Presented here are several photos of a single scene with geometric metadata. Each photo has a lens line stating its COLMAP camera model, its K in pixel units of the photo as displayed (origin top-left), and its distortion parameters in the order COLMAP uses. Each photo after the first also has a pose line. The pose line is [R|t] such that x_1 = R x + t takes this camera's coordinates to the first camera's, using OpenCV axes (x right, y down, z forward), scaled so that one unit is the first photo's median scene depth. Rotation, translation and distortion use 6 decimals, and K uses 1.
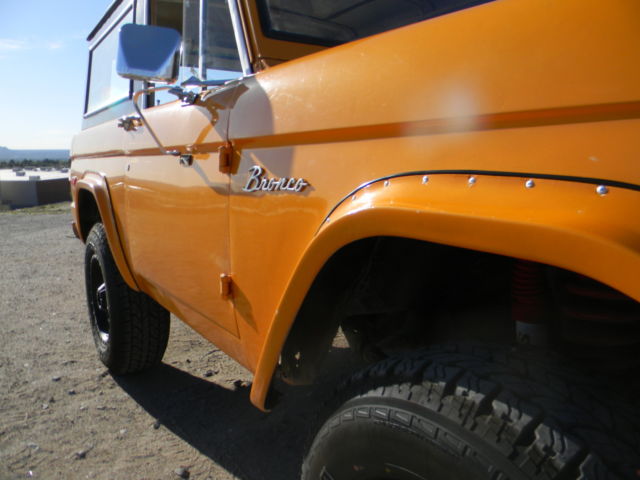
lens RADIAL K [[522.5, 0, 320.0], [0, 522.5, 240.0], [0, 0, 1]] dist [0.000314, -0.002685]
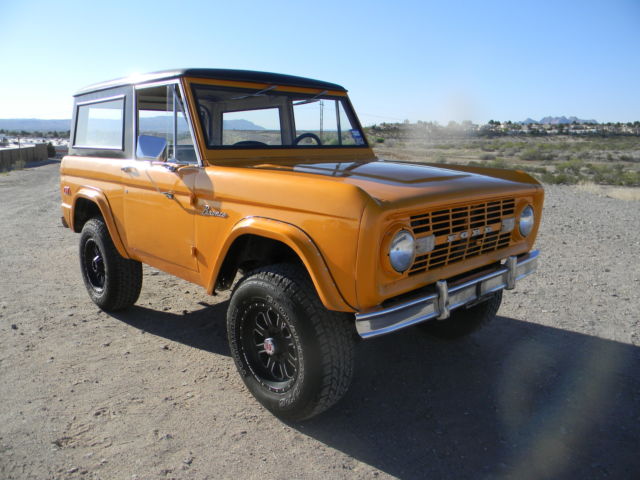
lens RADIAL K [[522.5, 0, 320.0], [0, 522.5, 240.0], [0, 0, 1]] dist [0.000314, -0.002685]
pose [[0.986248, -0.020746, 0.163964, 0.003525], [0.013085, 0.998778, 0.047666, -0.048066], [-0.164752, -0.044865, 0.985314, -0.984016]]
